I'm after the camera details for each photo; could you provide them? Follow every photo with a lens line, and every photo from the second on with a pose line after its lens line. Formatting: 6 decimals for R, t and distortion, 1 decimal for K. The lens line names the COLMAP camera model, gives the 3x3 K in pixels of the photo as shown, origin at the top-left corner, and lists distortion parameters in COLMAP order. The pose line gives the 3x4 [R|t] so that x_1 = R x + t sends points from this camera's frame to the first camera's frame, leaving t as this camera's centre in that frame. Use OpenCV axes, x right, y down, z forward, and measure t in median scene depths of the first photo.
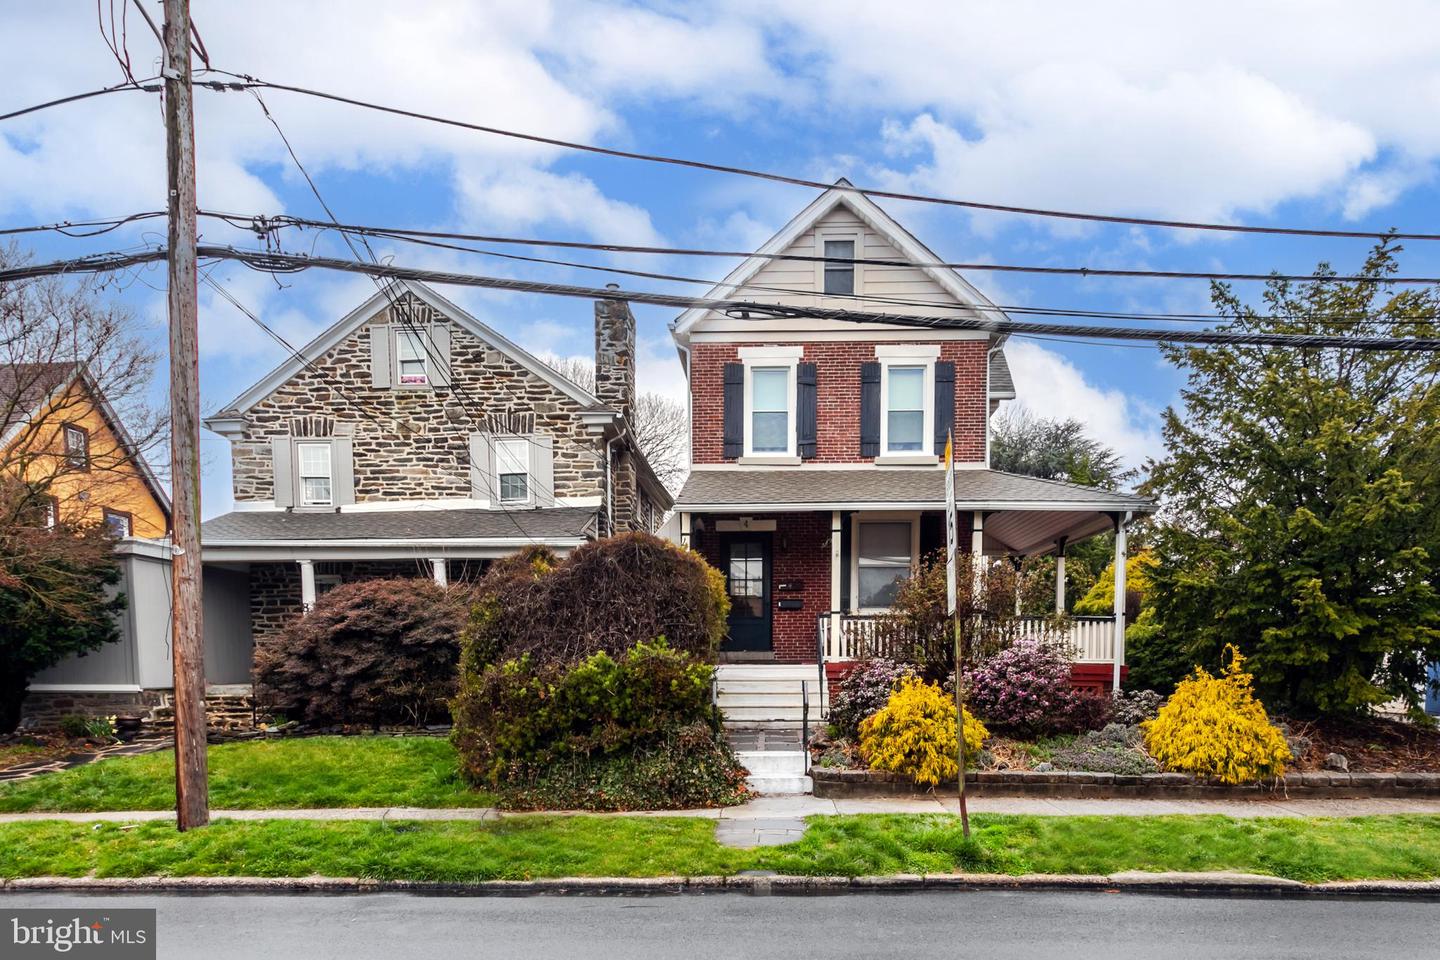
lens RADIAL K [[707.0, 0, 668.3], [0, 707.0, 560.4], [0, 0, 1]] dist [0.003844, 0.000740]
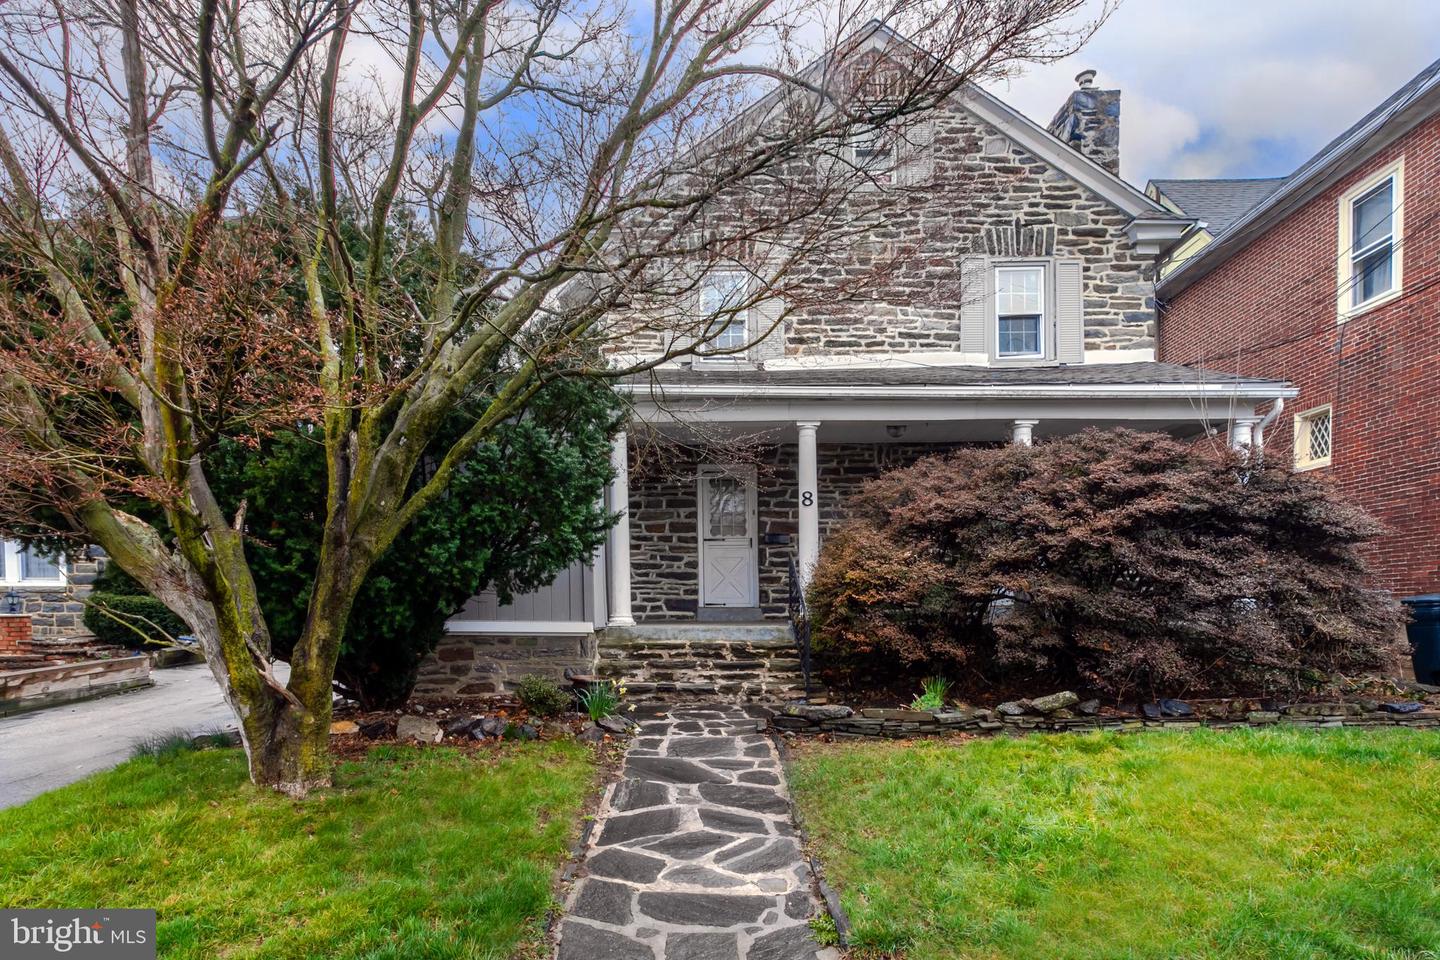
lens RADIAL K [[707.0, 0, 724.0], [0, 707.0, 481.3], [0, 0, 1]] dist [0.003844, 0.000740]
pose [[0.999912, 0.006243, 0.011671, -0.514024], [-0.005823, 0.999345, -0.035713, 0.063436], [-0.011886, 0.035642, 0.999294, 0.329167]]
